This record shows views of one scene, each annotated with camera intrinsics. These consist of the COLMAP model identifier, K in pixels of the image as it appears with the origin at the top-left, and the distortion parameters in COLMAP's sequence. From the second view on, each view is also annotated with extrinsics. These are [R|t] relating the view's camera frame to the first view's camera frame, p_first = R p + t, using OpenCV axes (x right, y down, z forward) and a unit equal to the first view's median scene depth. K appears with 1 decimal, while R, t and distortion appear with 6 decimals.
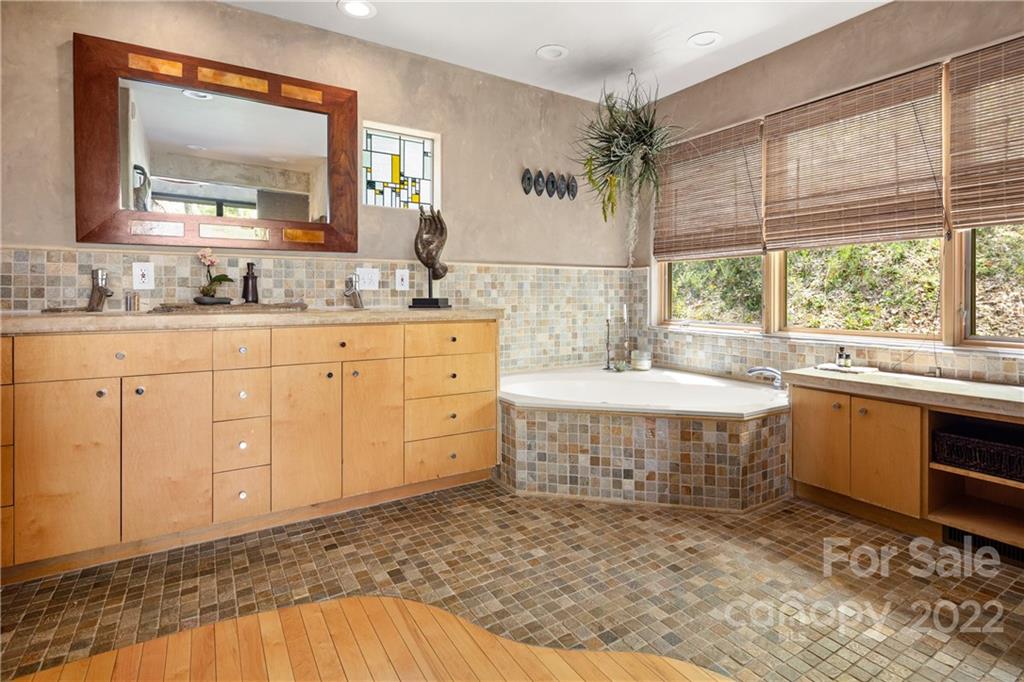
lens RADIAL K [[494.4, 0, 515.5], [0, 494.4, 302.3], [0, 0, 1]] dist [0.002943, -0.000089]
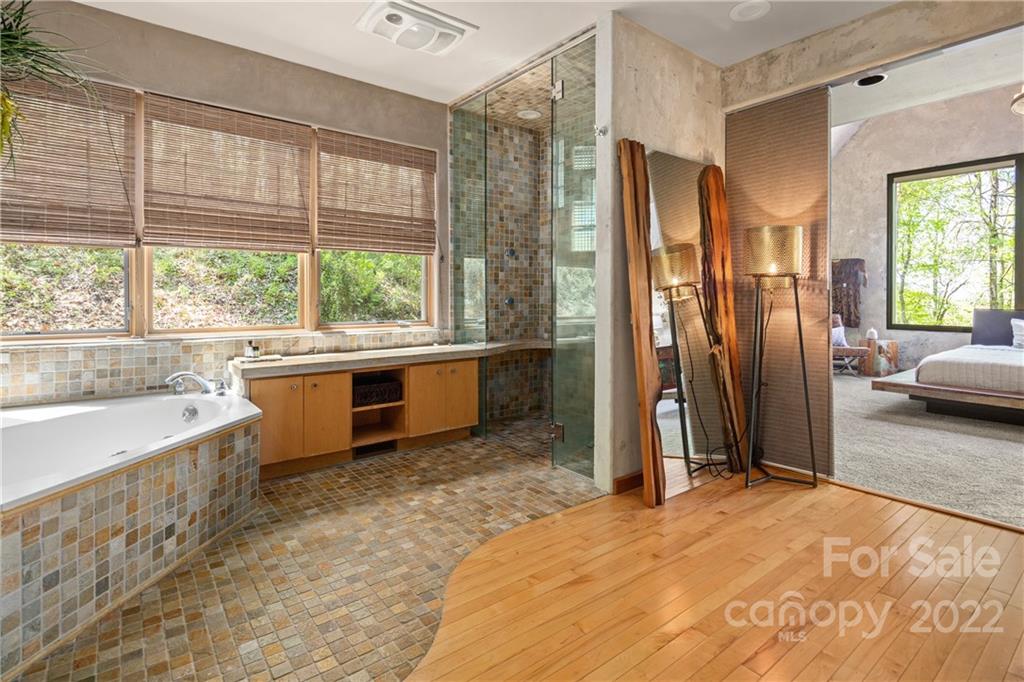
lens RADIAL K [[504.7, 0, 515.0], [0, 504.7, 314.9], [0, 0, 1]] dist [-0.002625, -0.001052]
pose [[-0.095183, -0.037721, 0.994745, -0.595572], [0.010518, 0.999188, 0.038896, -0.008098], [-0.995404, 0.014165, -0.094709, 0.560541]]
